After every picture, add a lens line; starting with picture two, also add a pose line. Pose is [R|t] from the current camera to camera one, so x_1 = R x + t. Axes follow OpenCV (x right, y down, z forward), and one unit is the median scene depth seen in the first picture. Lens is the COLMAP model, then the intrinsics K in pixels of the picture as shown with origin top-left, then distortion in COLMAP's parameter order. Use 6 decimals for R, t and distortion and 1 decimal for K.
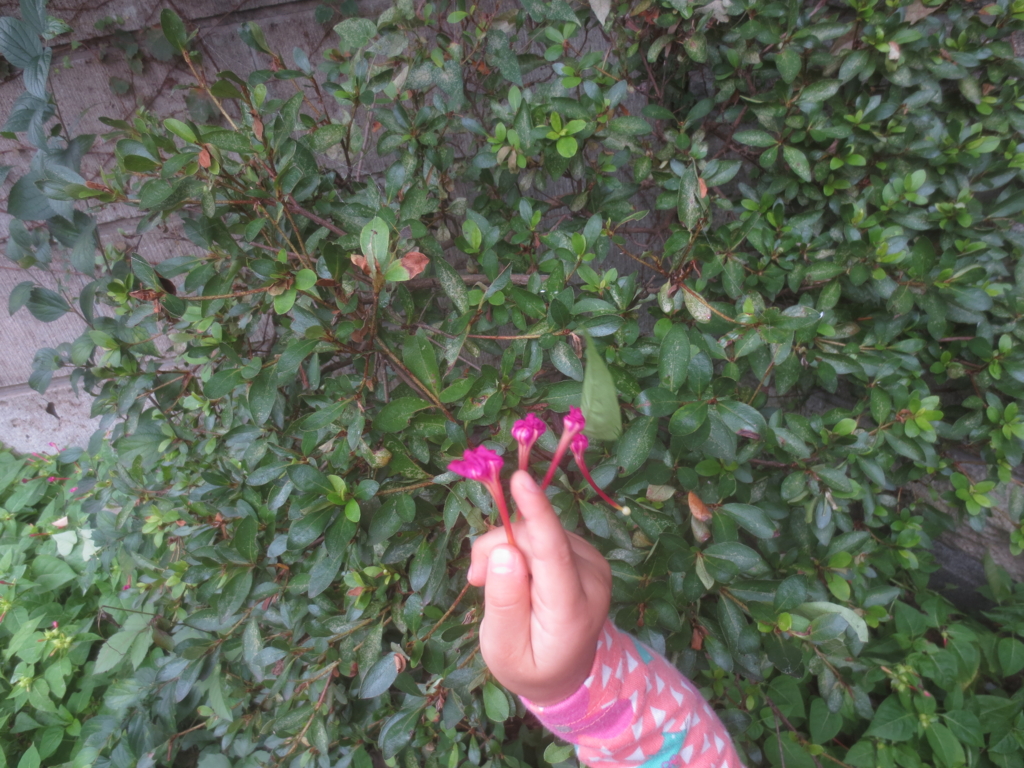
lens RADIAL K [[729.3, 0, 508.2], [0, 729.3, 382.3], [0, 0, 1]] dist [-0.037932, 0.036644]
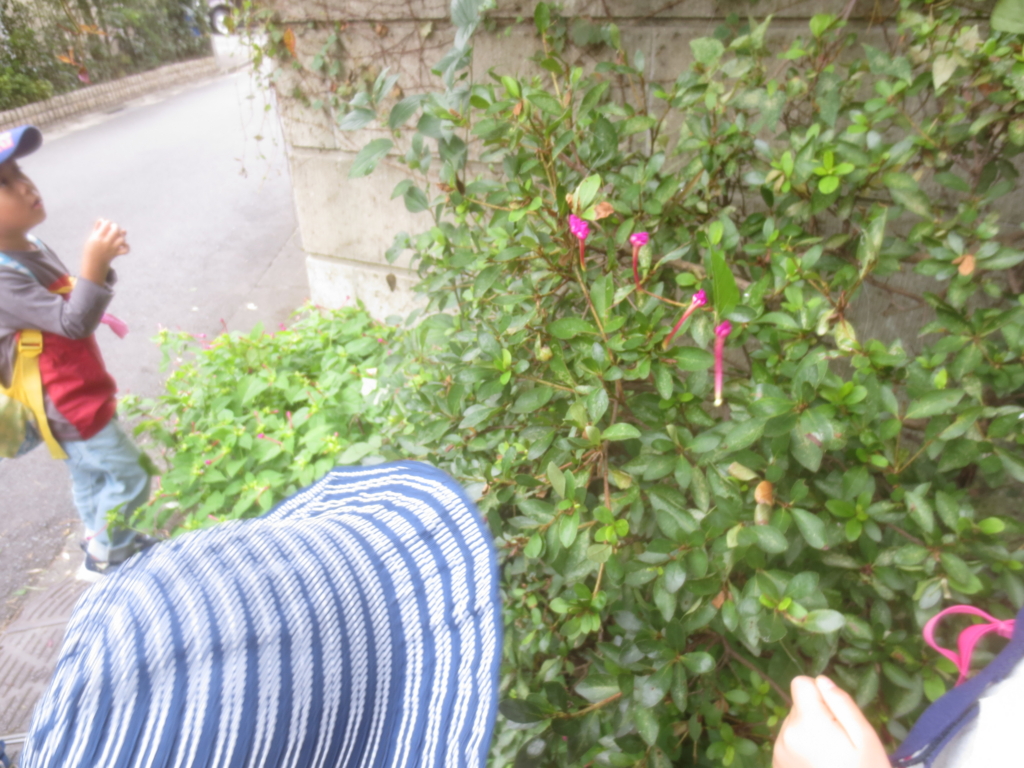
lens RADIAL K [[729.3, 0, 519.2], [0, 729.3, 381.7], [0, 0, 1]] dist [-0.037932, 0.036644]
pose [[0.840398, 0.370244, -0.395791, 0.174497], [-0.377767, 0.923818, 0.062060, 0.046017], [0.388616, 0.097361, 0.916241, -0.118904]]
